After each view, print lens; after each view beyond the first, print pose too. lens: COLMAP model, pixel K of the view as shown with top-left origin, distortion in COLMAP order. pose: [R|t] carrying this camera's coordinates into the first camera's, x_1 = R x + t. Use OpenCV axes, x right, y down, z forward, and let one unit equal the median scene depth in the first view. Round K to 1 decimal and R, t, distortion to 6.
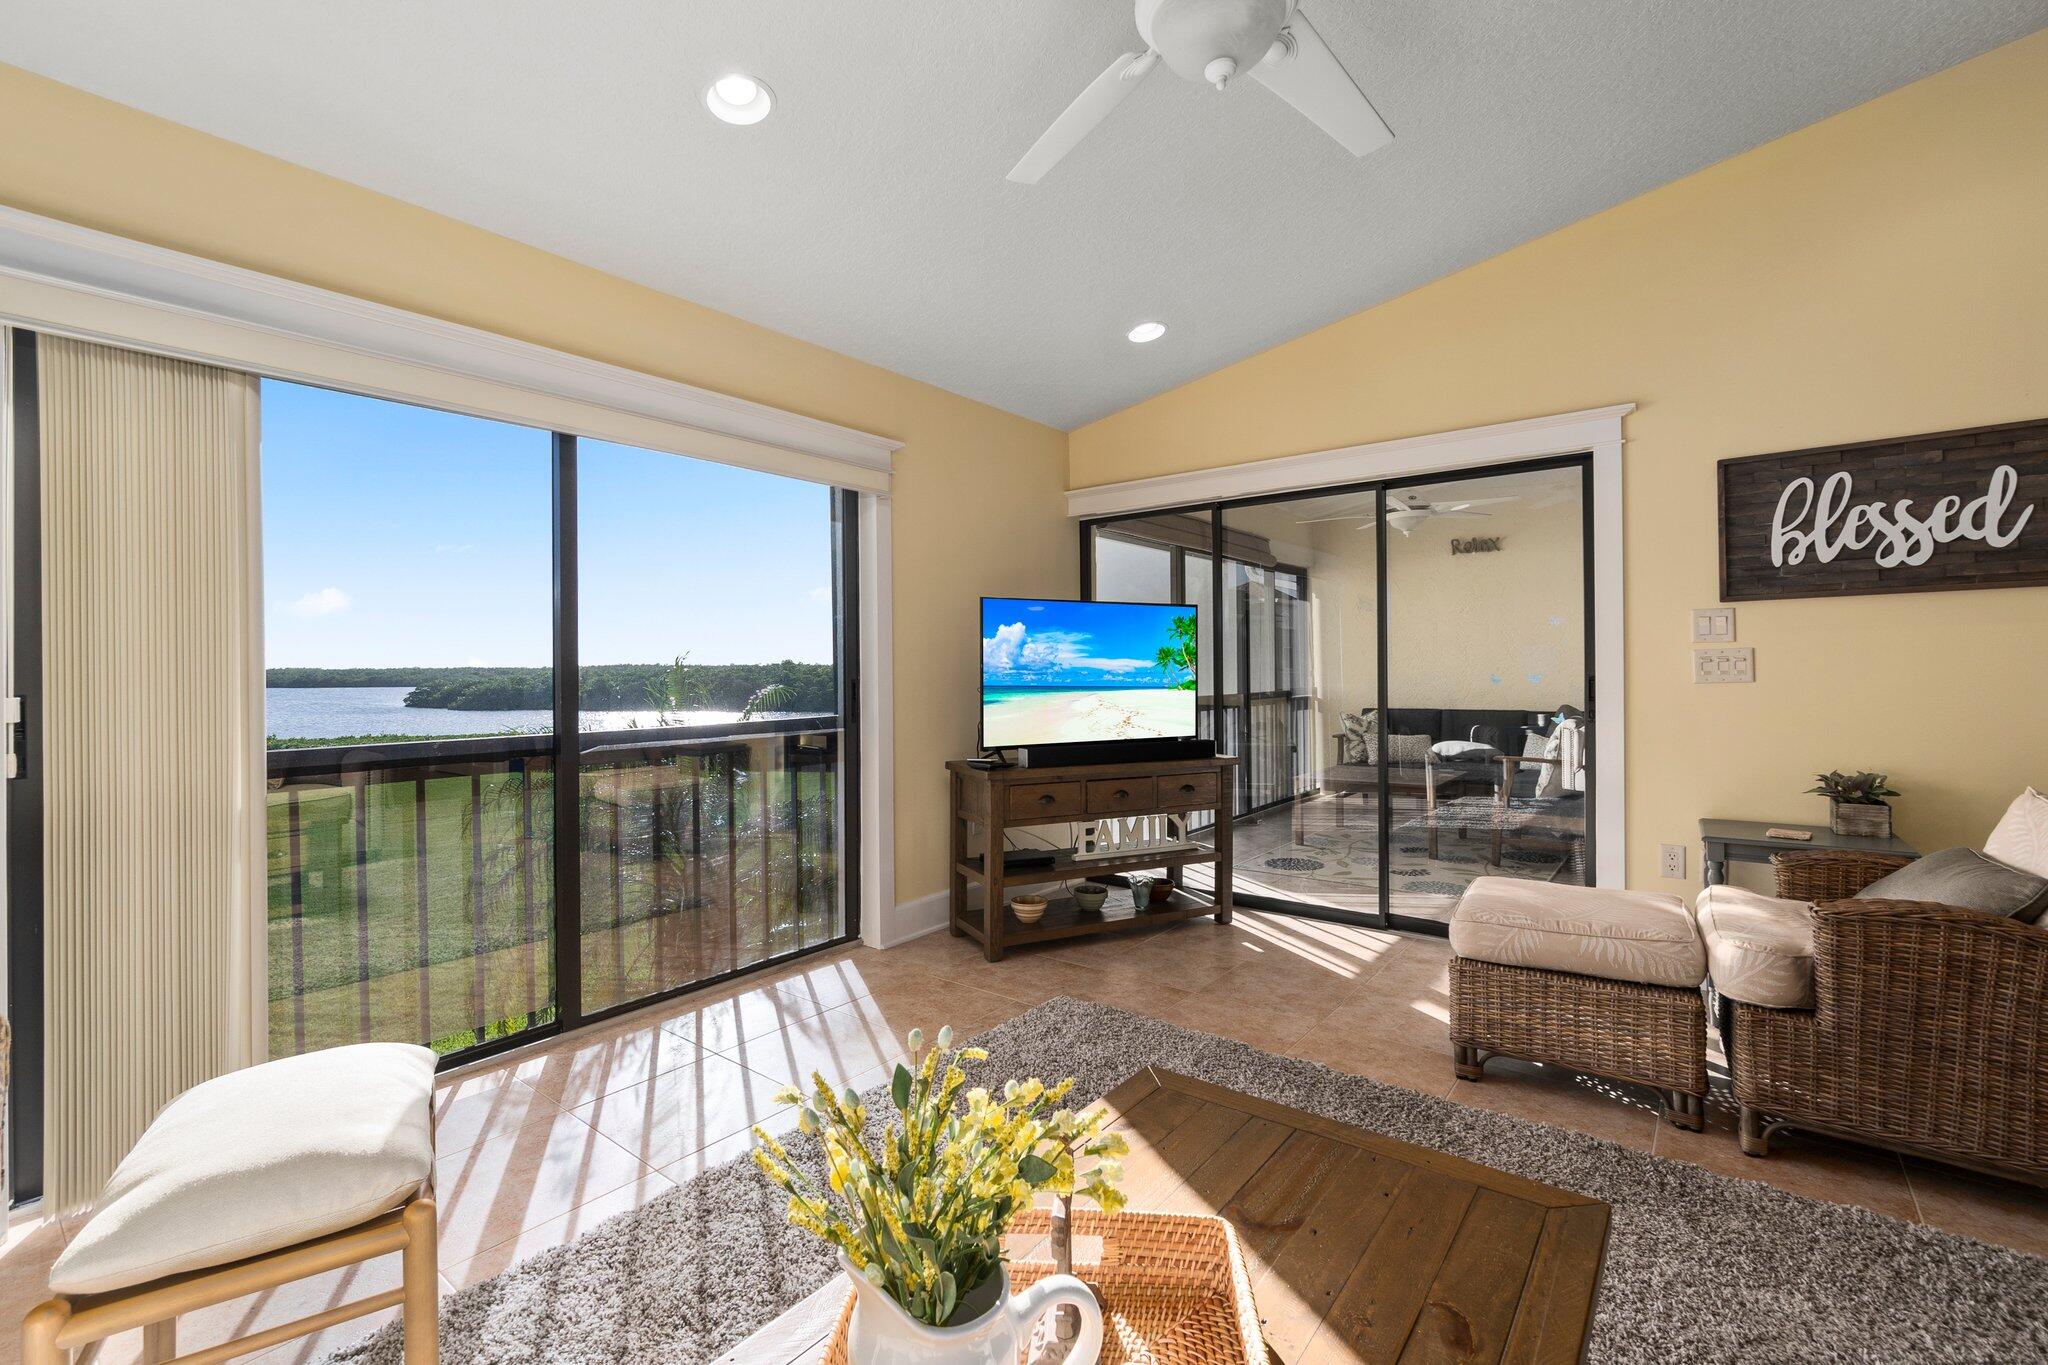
lens RADIAL K [[886.1, 0, 1014.6], [0, 886.1, 670.8], [0, 0, 1]] dist [-0.006875, 0.002535]
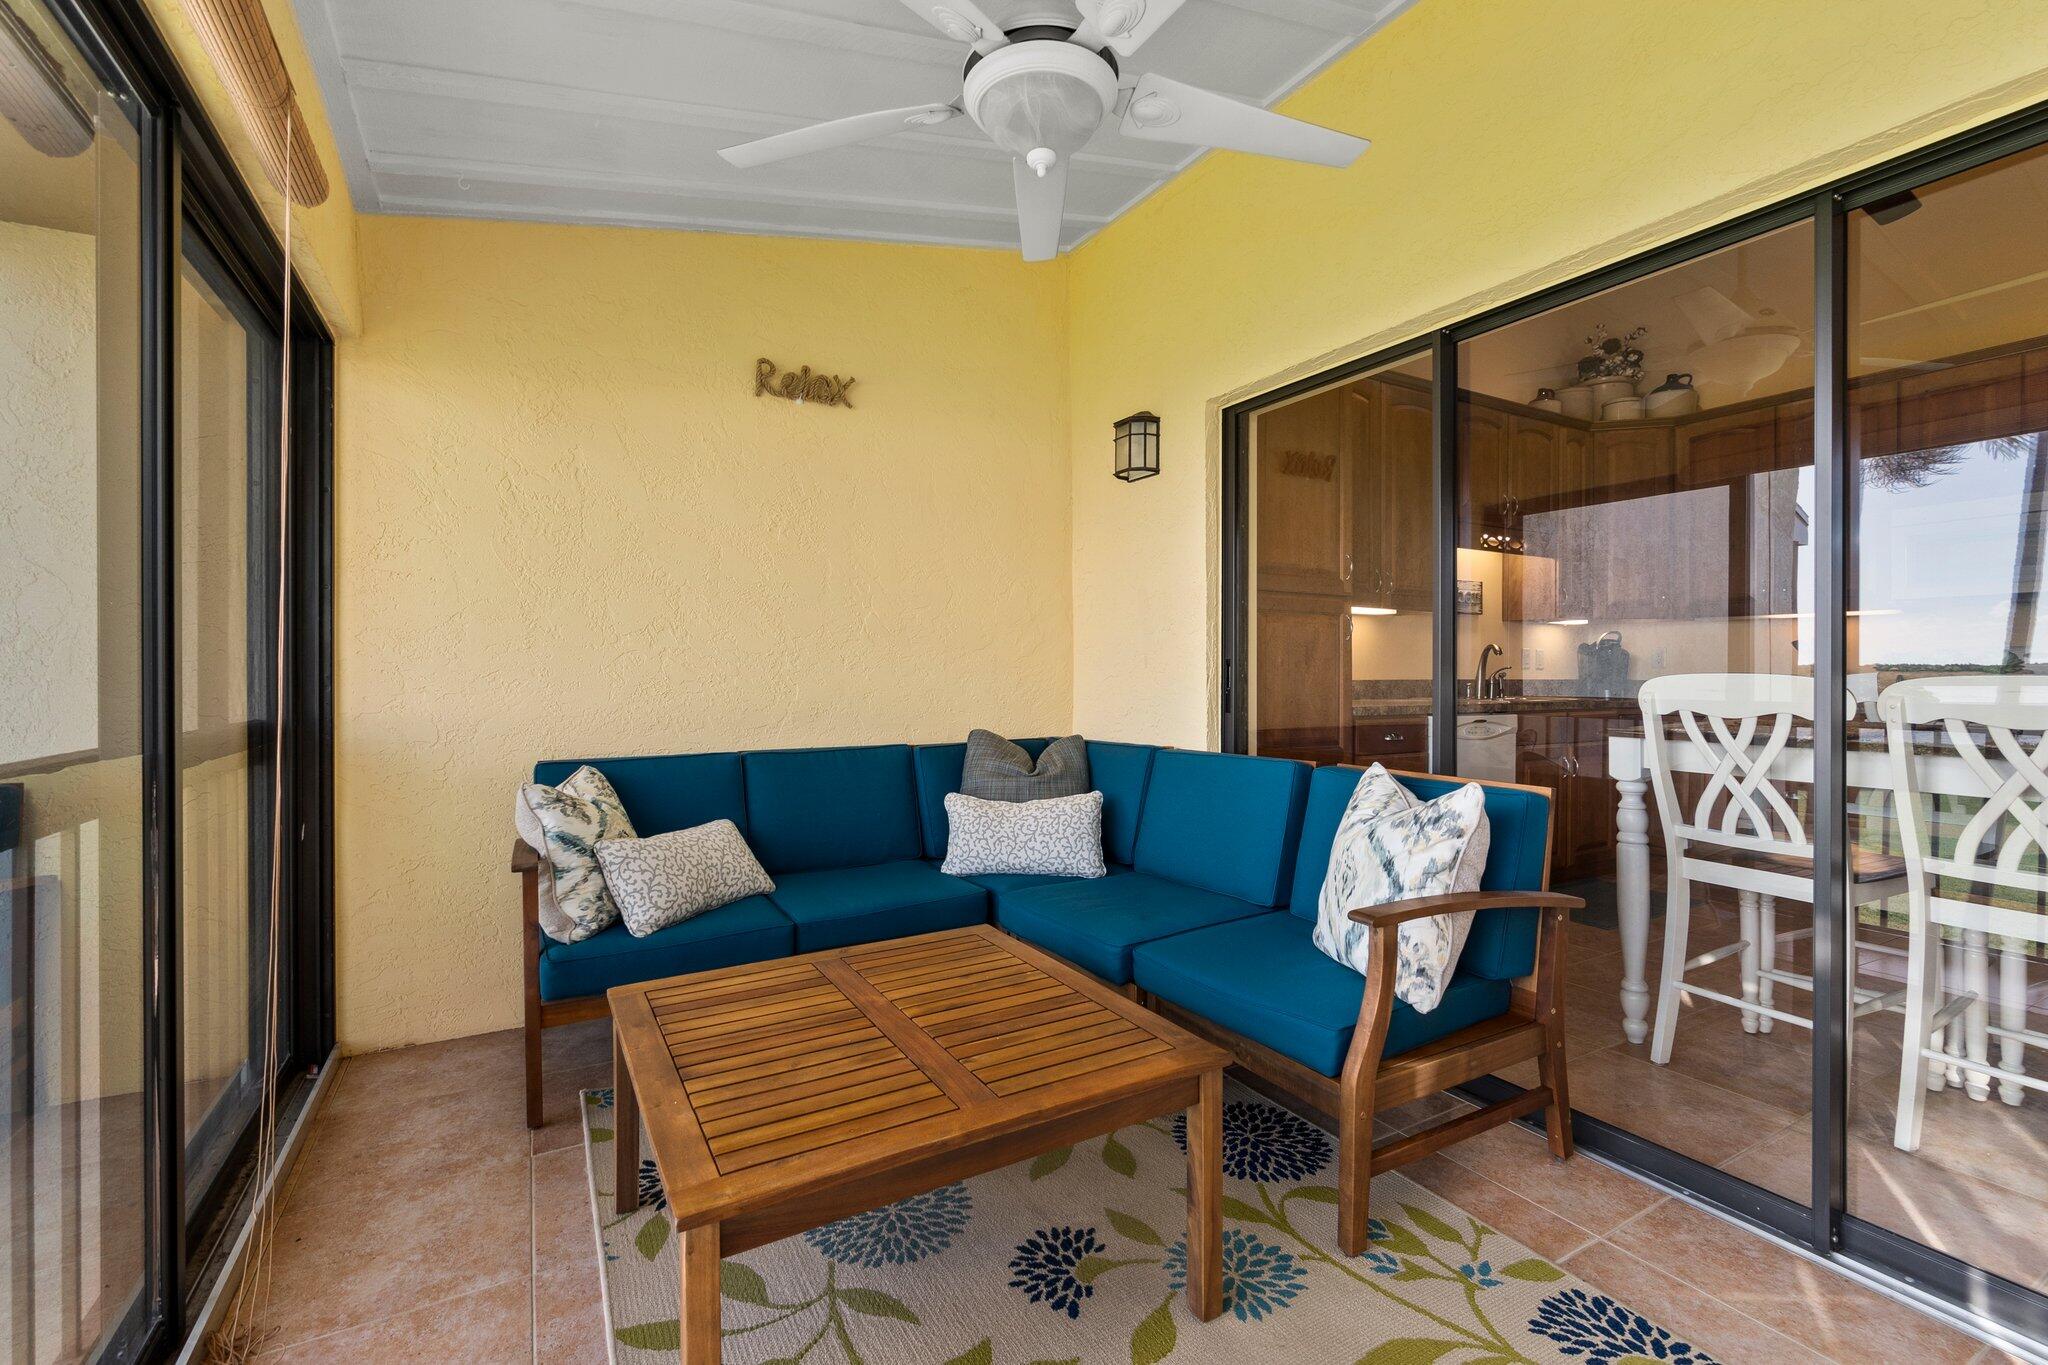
lens RADIAL K [[886.1, 0, 1013.1], [0, 886.1, 674.4], [0, 0, 1]] dist [-0.006875, 0.002535]
pose [[0.377900, 0.009766, 0.925795, 0.144555], [-0.001998, 0.999951, -0.009732, 0.010385], [-0.925844, 0.001828, 0.377901, 0.734825]]
